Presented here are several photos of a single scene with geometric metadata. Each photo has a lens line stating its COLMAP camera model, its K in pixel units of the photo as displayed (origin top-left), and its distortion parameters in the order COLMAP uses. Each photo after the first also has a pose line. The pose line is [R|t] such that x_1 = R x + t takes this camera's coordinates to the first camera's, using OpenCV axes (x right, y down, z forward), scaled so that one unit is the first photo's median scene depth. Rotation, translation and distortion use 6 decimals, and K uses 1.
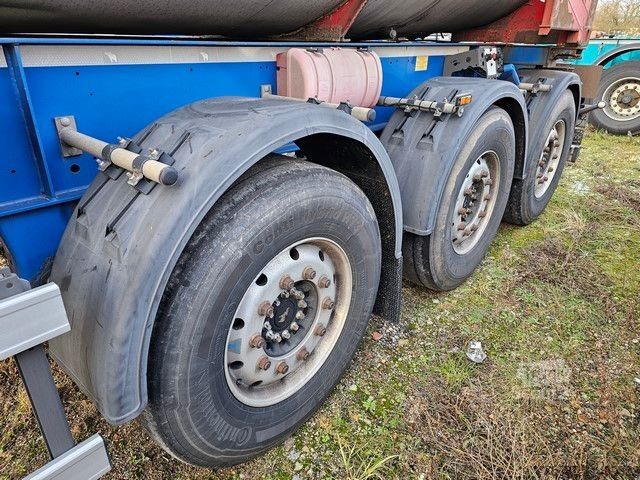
lens RADIAL K [[425.1, 0, 317.5], [0, 425.1, 239.7], [0, 0, 1]] dist [0.045239, -0.037486]
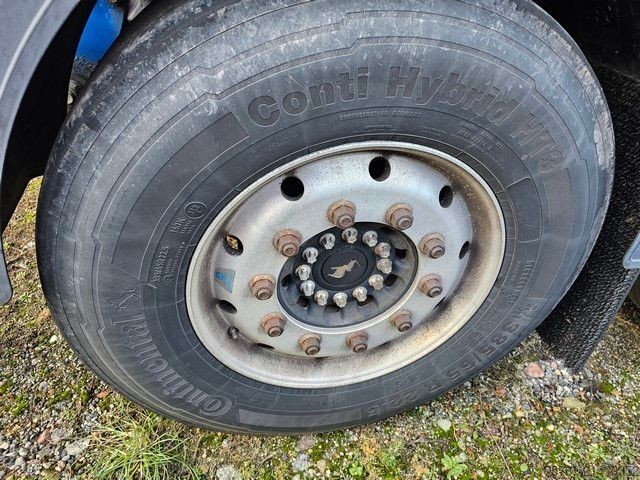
lens RADIAL K [[425.1, 0, 321.3], [0, 425.1, 243.0], [0, 0, 1]] dist [0.045239, -0.037486]
pose [[0.802426, 0.403697, -0.439478, 0.133236], [-0.325469, 0.913337, 0.244714, 0.012803], [0.500182, -0.053329, 0.864277, 0.472456]]
